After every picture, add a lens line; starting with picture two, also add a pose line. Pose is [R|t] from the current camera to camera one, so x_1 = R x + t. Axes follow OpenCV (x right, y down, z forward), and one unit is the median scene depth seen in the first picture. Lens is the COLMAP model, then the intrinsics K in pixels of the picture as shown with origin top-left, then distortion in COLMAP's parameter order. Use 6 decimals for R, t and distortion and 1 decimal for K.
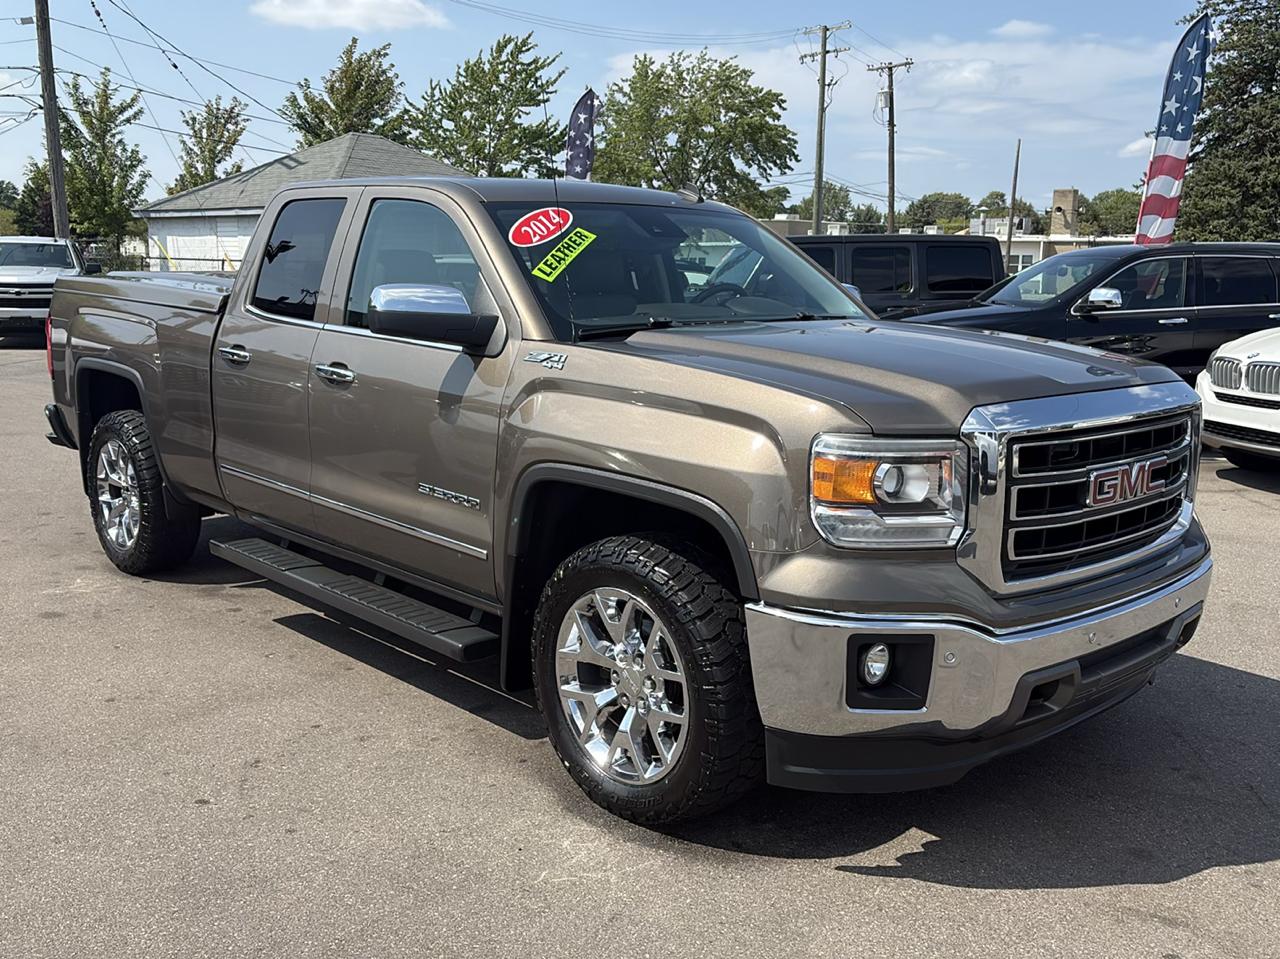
lens RADIAL K [[1238.1, 0, 638.9], [0, 1238.1, 482.7], [0, 0, 1]] dist [0.032698, 0.000000]
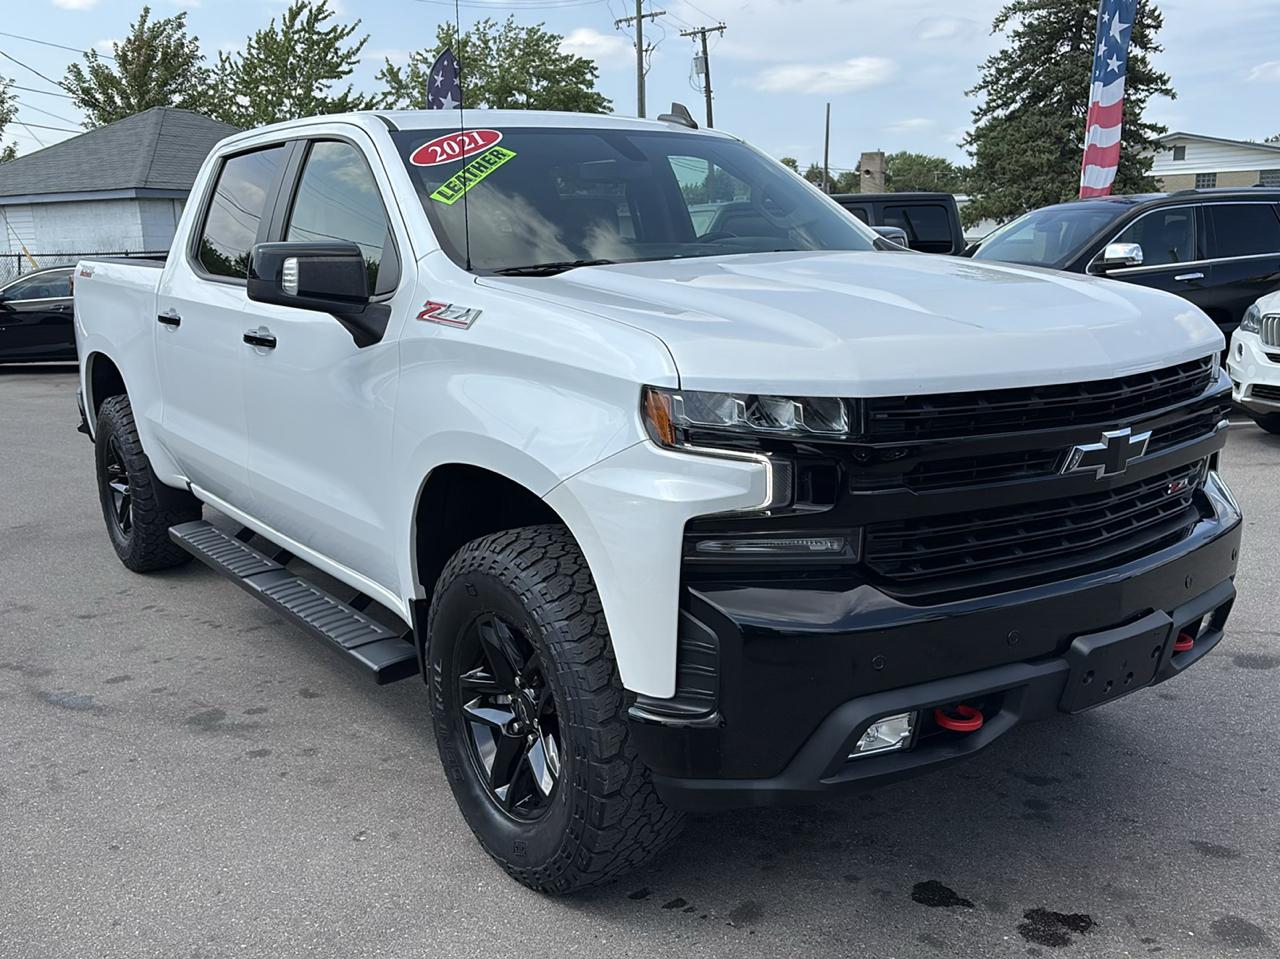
lens RADIAL K [[1238.1, 0, 639.0], [0, 1238.1, 489.3], [0, 0, 1]] dist [0.032698, 0.000000]
pose [[0.986474, -0.070107, 0.148172, -0.117773], [0.066488, 0.997359, 0.029243, -0.029043], [-0.149831, -0.018996, 0.988529, 0.158878]]
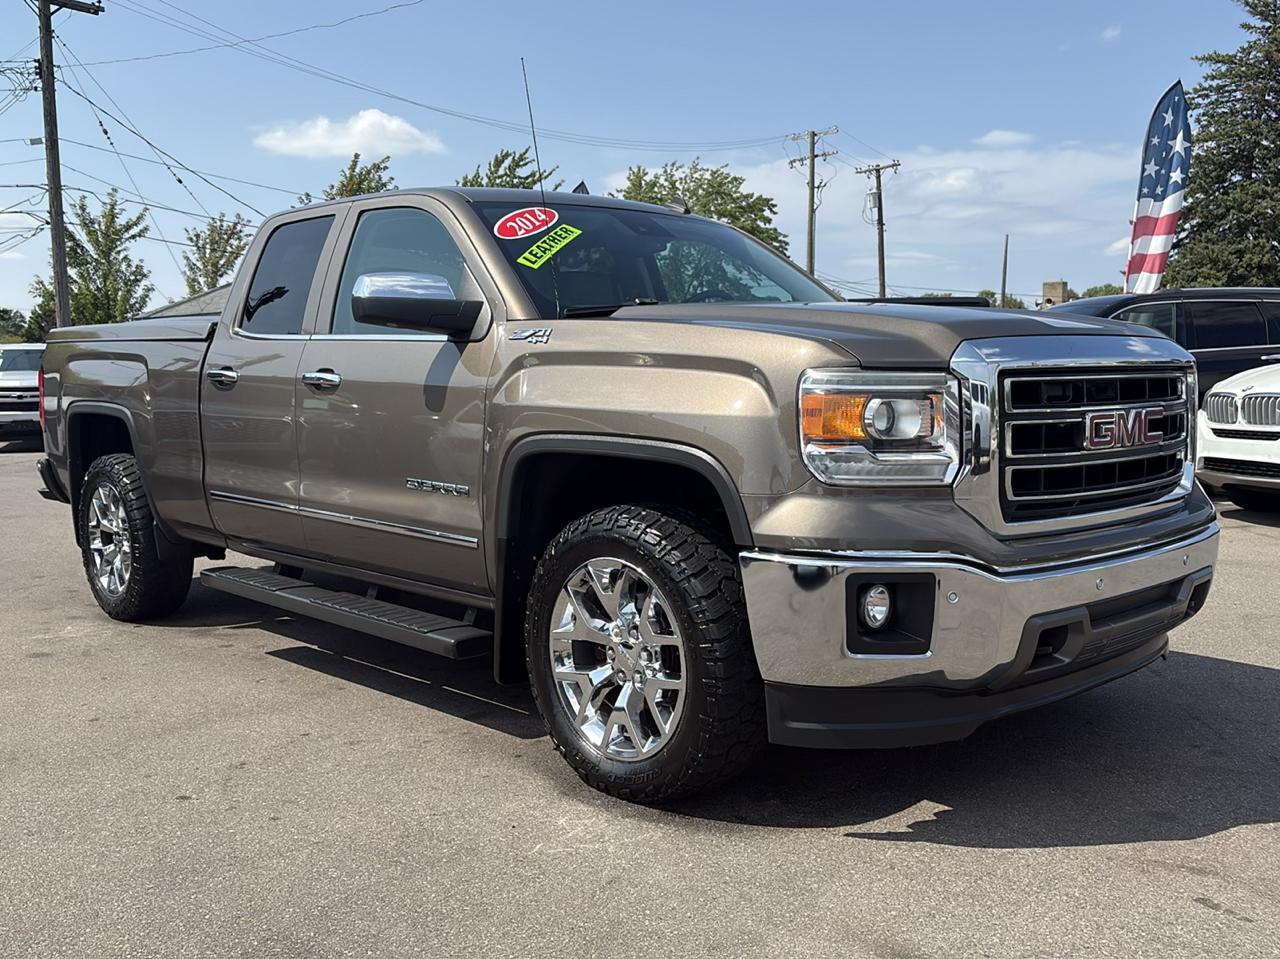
lens RADIAL K [[1238.1, 0, 641.8], [0, 1238.1, 482.4], [0, 0, 1]] dist [0.032698, 0.000000]
pose [[0.999527, -0.030743, -0.000779, 0.003860], [0.030556, 0.995683, -0.087648, 0.039663], [0.003470, 0.087583, 0.996151, 0.008336]]
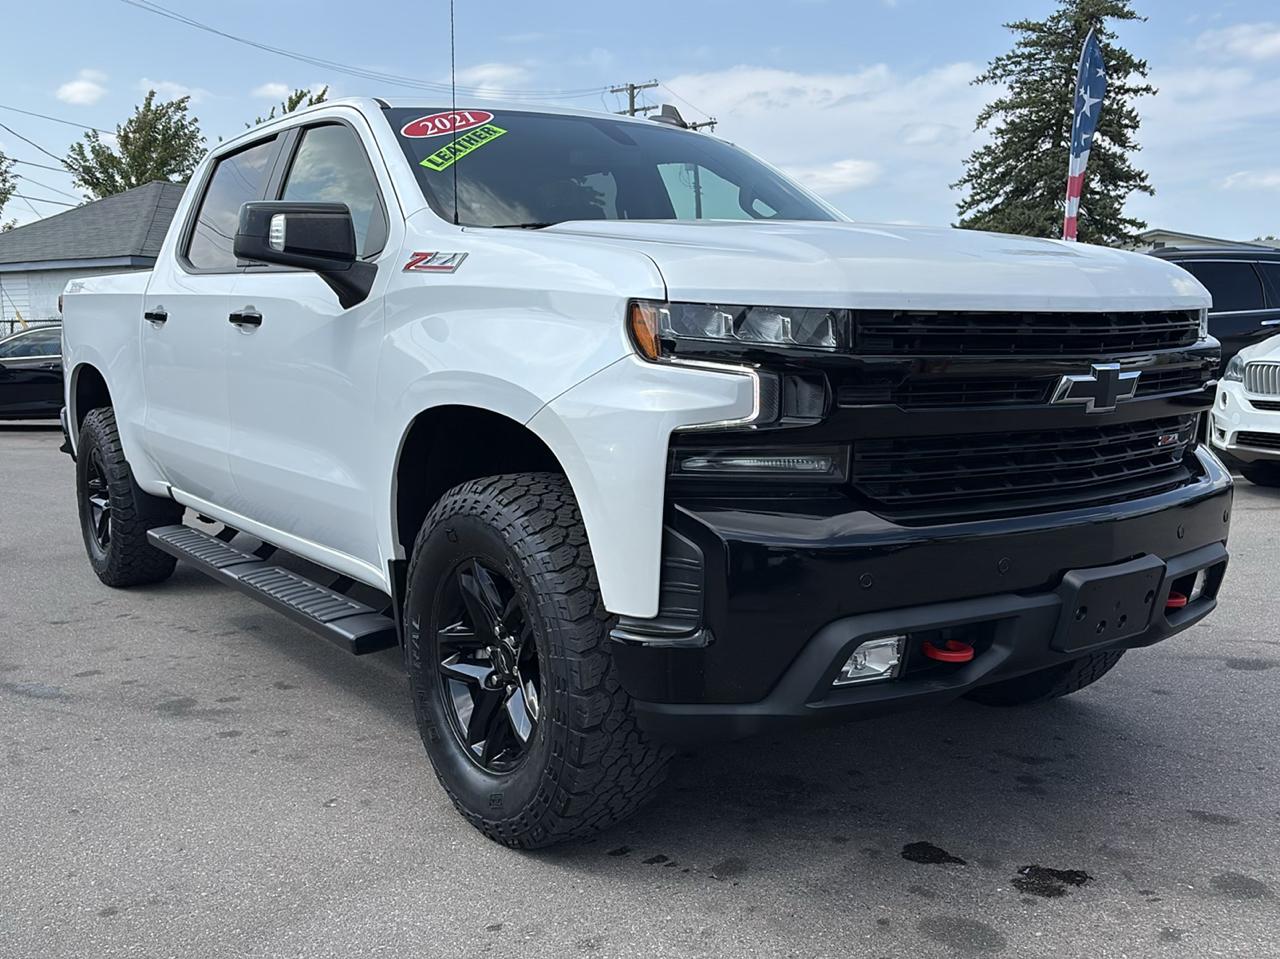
lens RADIAL K [[1238.1, 0, 638.9], [0, 1238.1, 489.8], [0, 0, 1]] dist [0.032698, 0.000000]
pose [[0.985684, -0.046666, 0.162014, -0.118437], [0.054263, 0.997610, -0.042785, 0.006193], [-0.159630, 0.050964, 0.985861, 0.163942]]
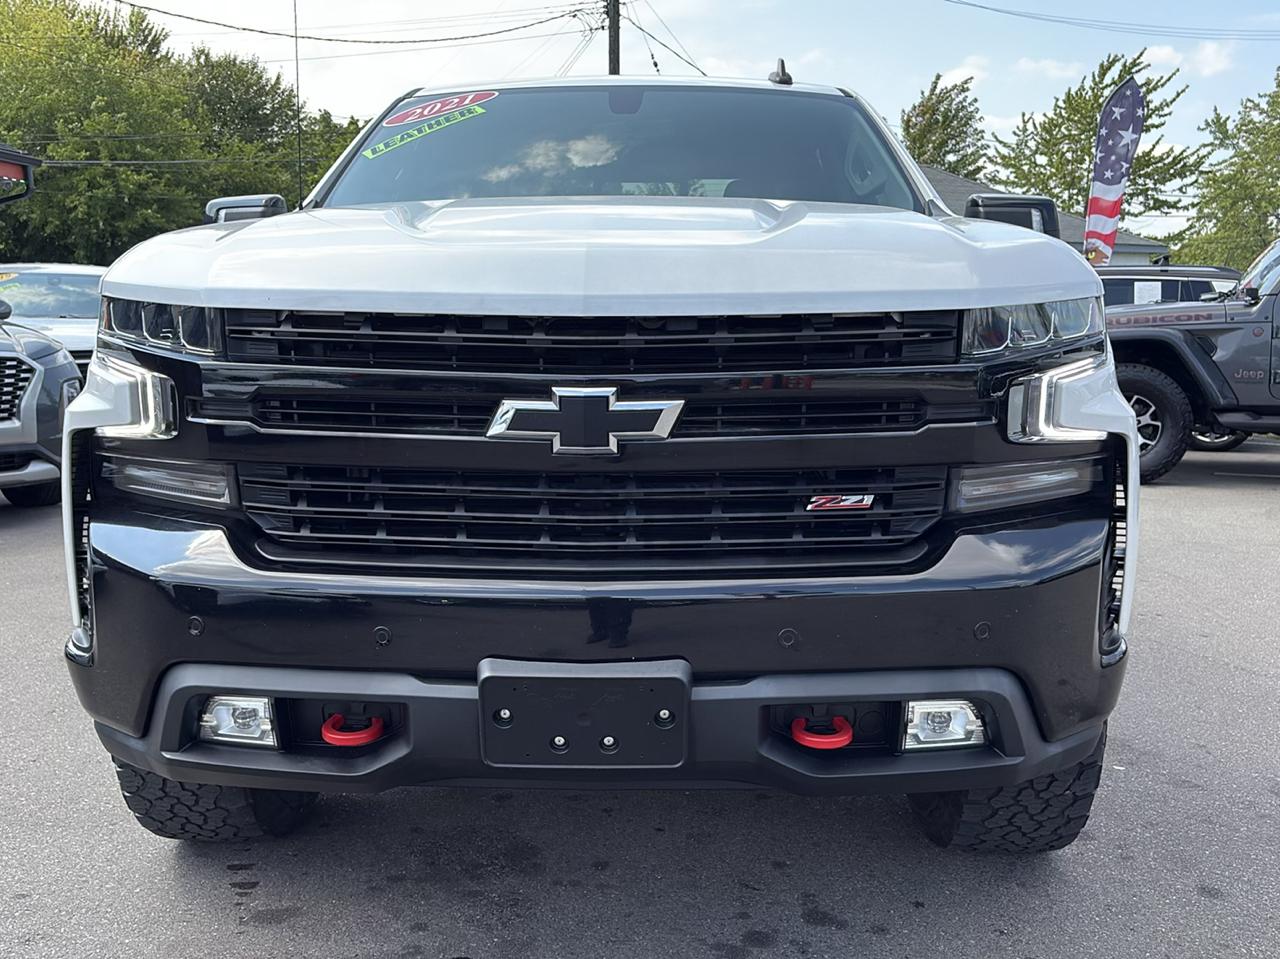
lens RADIAL K [[1238.1, 0, 631.3], [0, 1238.1, 482.9], [0, 0, 1]] dist [0.032698, 0.000000]
pose [[0.884967, 0.053537, -0.462567, 0.123440], [-0.072452, 0.997102, -0.023209, -0.008024], [0.459983, 0.054053, 0.886281, 0.243800]]
